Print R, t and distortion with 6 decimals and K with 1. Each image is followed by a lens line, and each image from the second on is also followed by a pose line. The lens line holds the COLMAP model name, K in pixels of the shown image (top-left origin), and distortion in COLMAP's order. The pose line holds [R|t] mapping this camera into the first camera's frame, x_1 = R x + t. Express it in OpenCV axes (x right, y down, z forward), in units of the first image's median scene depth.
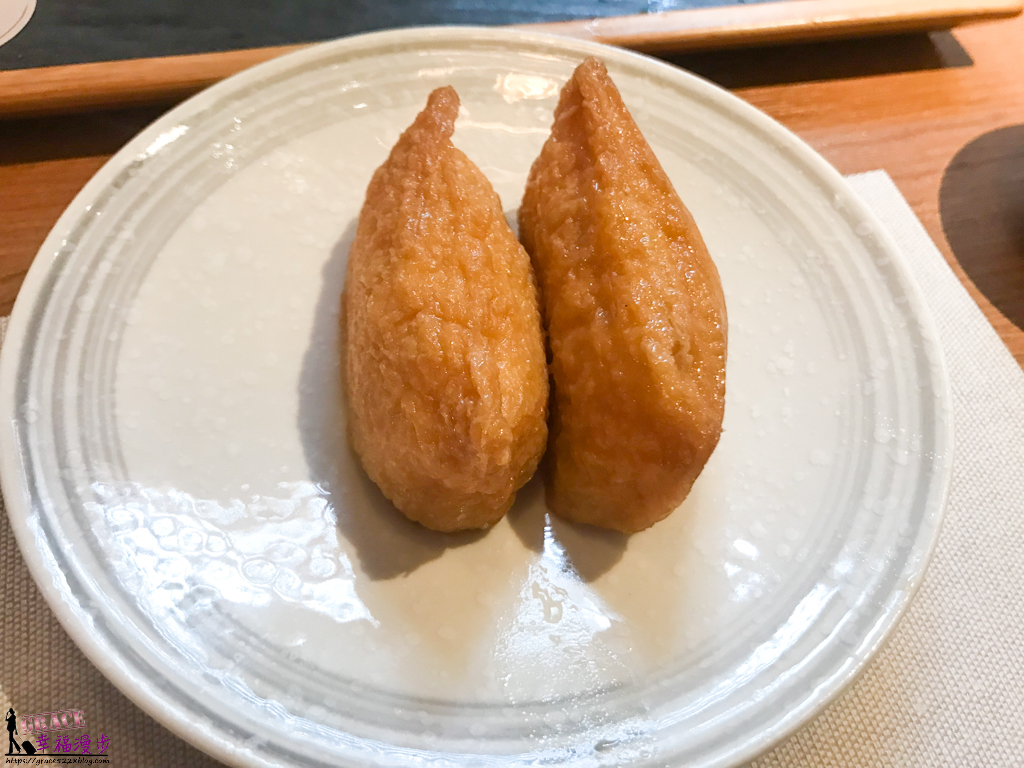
lens RADIAL K [[893.6, 0, 512.0], [0, 893.6, 384.0], [0, 0, 1]] dist [-0.069897, -0.000309]
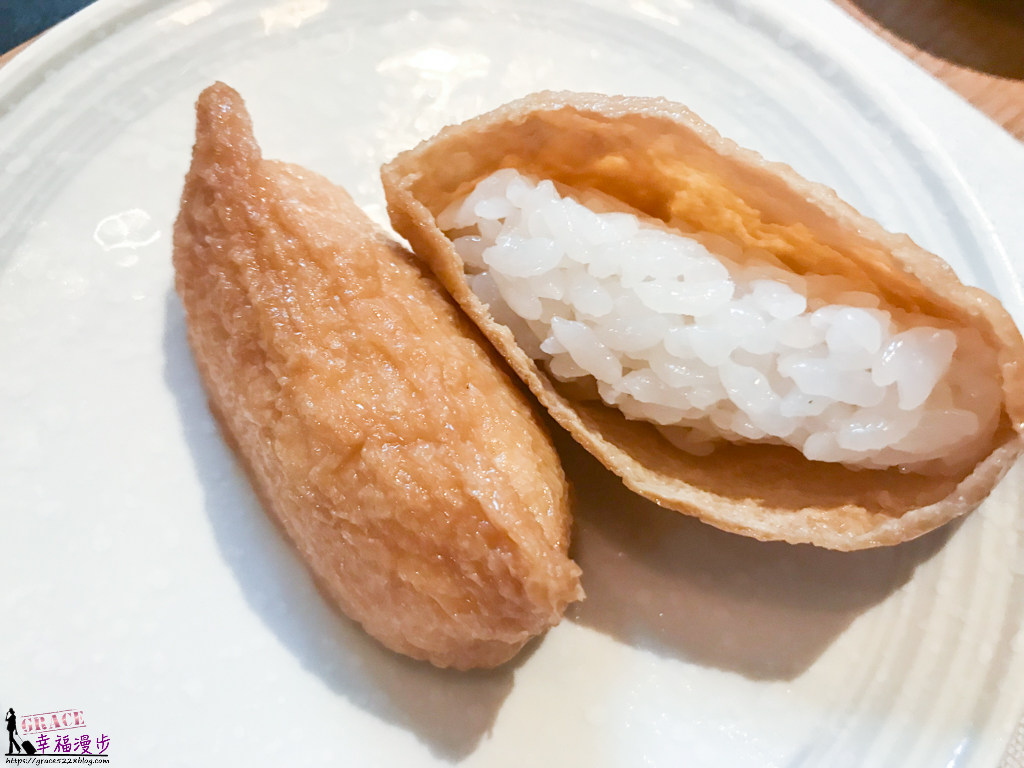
lens RADIAL K [[893.6, 0, 512.0], [0, 893.6, 384.0], [0, 0, 1]] dist [-0.069897, -0.000309]
pose [[0.890539, -0.439529, 0.117283, -0.056778], [0.405409, 0.883763, 0.233680, -0.223989], [-0.206359, -0.160553, 0.965214, 0.303553]]
